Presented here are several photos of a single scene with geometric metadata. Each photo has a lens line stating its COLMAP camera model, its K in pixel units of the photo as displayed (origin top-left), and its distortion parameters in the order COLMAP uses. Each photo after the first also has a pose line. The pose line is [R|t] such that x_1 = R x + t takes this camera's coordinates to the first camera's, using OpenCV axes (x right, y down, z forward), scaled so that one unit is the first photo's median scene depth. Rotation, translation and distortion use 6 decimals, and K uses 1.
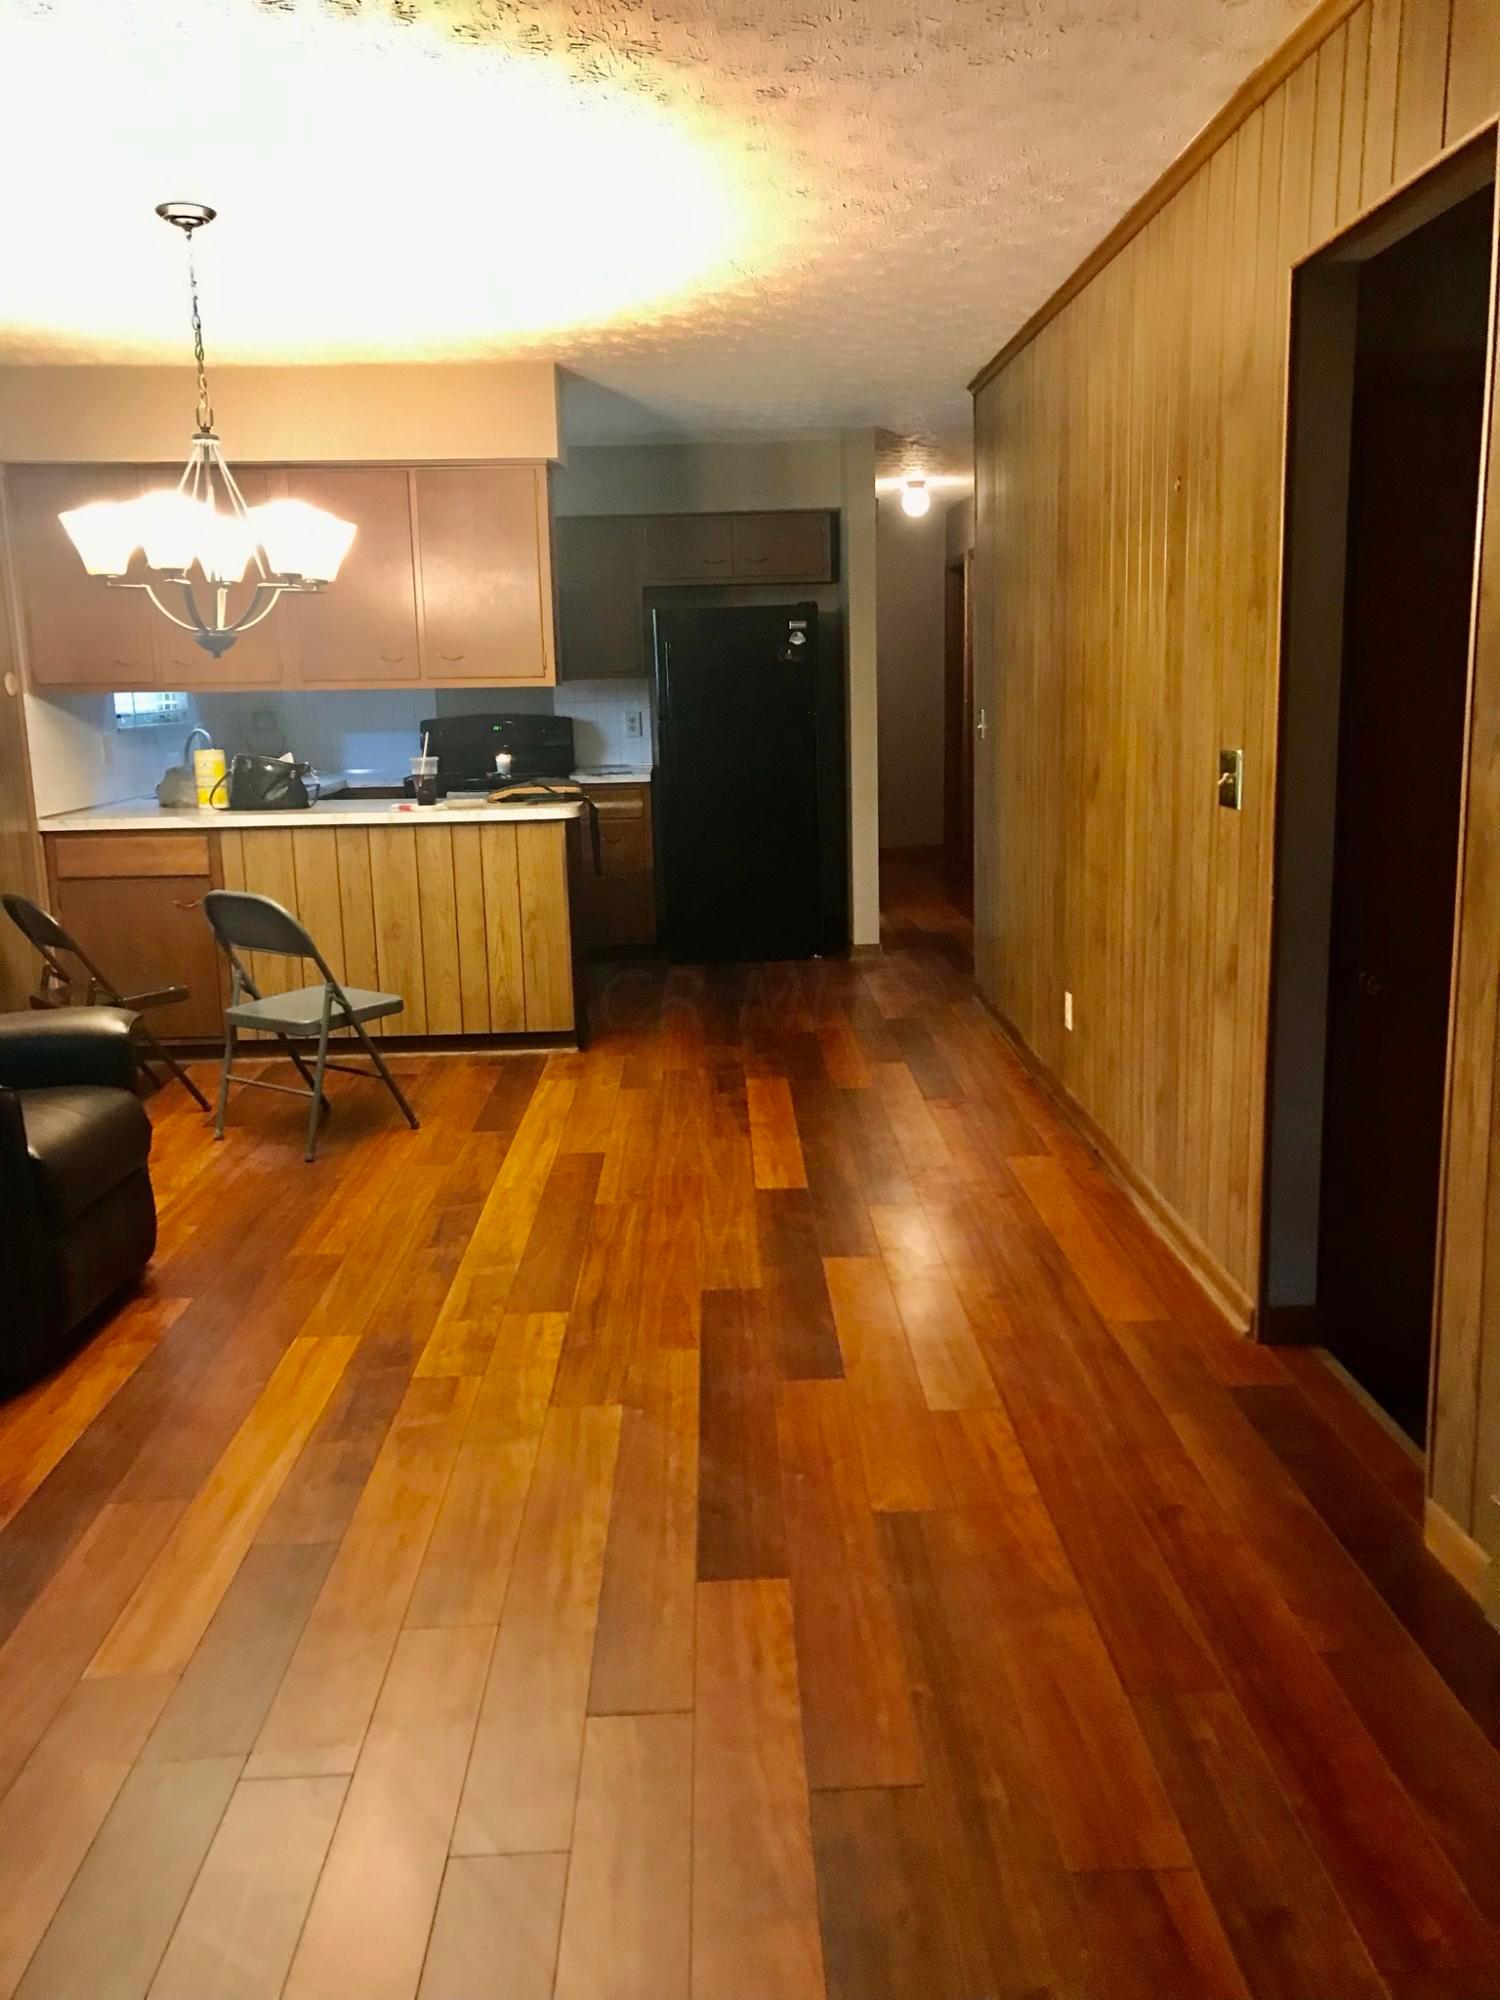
lens RADIAL K [[1633.3, 0, 750.9], [0, 1633.3, 1002.0], [0, 0, 1]] dist [0.034881, -0.015838]
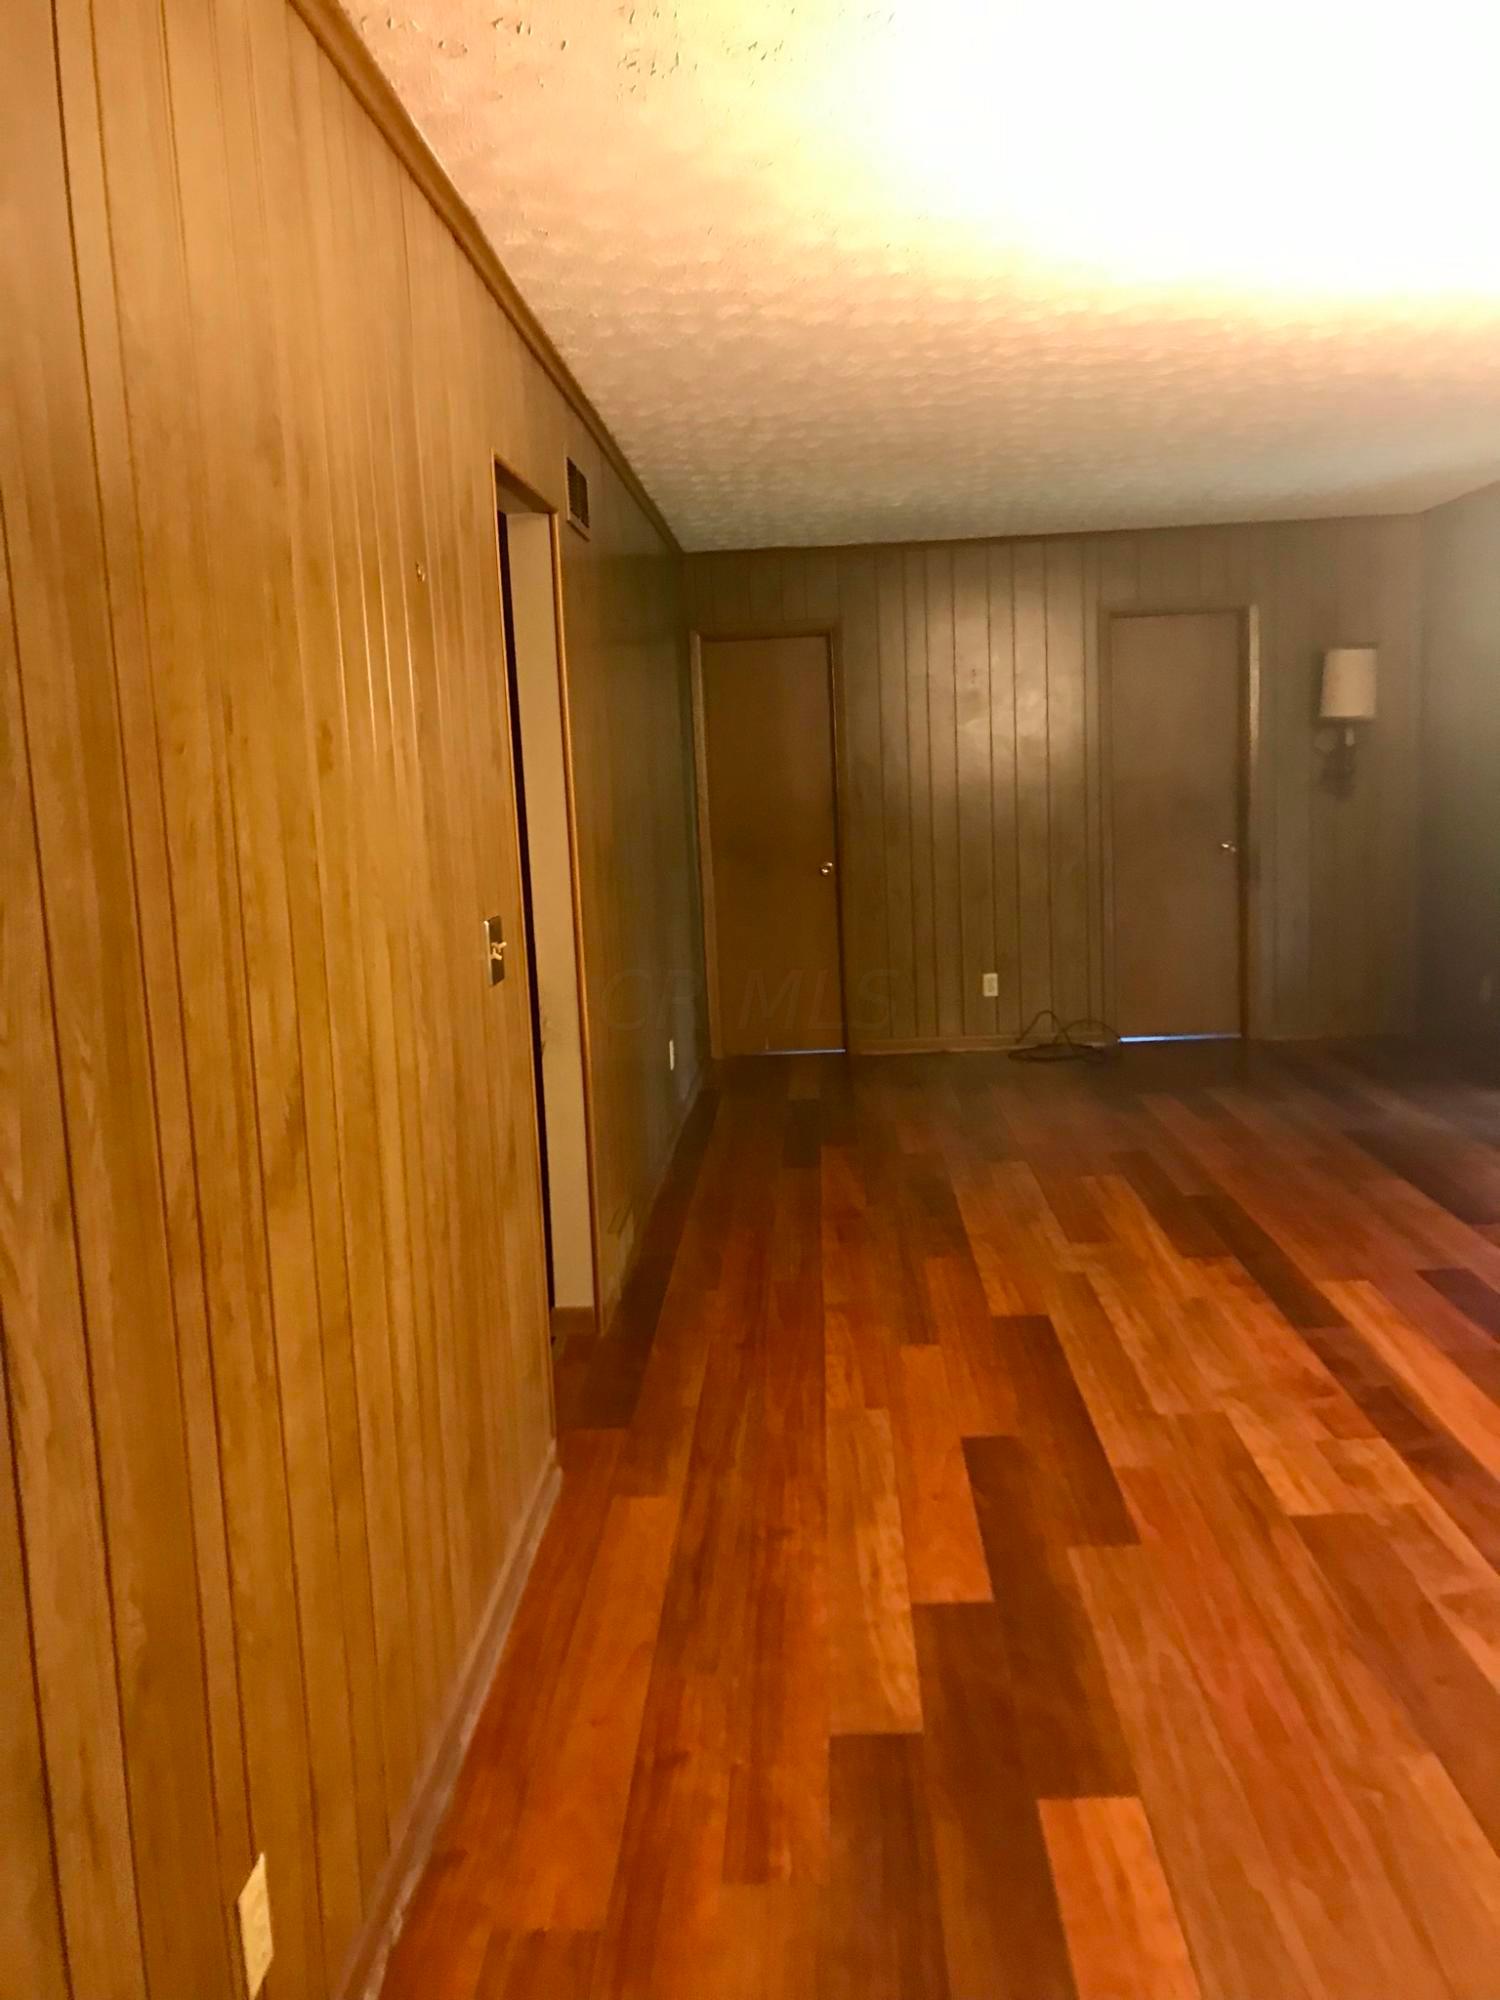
lens RADIAL K [[1633.3, 0, 747.7], [0, 1633.3, 995.0], [0, 0, 1]] dist [0.034881, -0.015838]
pose [[-0.995187, 0.061077, 0.076633, 0.094507], [0.083287, 0.939232, 0.333025, -0.407712], [-0.051636, 0.337805, -0.939799, 1.885536]]
